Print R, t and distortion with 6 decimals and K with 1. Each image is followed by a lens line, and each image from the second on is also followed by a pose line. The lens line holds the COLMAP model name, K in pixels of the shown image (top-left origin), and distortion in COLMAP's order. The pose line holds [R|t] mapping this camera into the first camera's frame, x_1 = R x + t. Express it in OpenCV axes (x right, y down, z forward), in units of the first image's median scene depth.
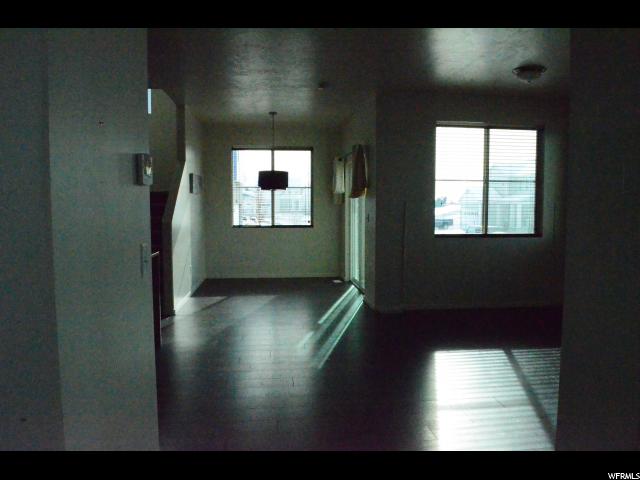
lens RADIAL K [[523.8, 0, 320.0], [0, 523.8, 240.0], [0, 0, 1]] dist [-0.081631, -0.003123]
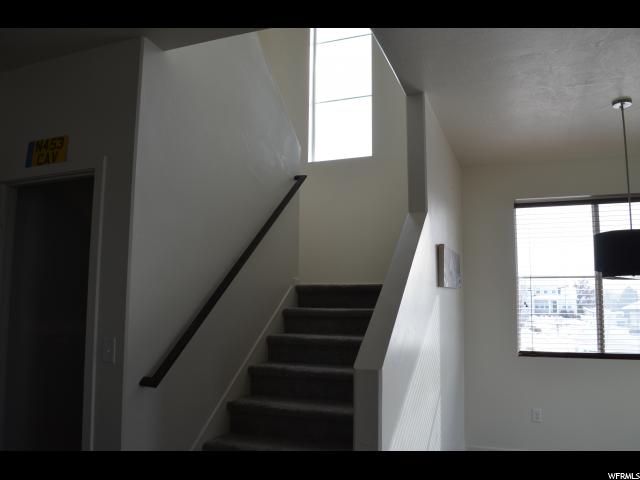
lens RADIAL K [[523.8, 0, 320.0], [0, 523.8, 240.0], [0, 0, 1]] dist [-0.081631, -0.003123]
pose [[0.897970, -0.043857, -0.437866, -0.134052], [-0.039942, 0.982791, -0.180350, -0.042378], [0.438240, 0.179438, 0.880765, 0.522779]]
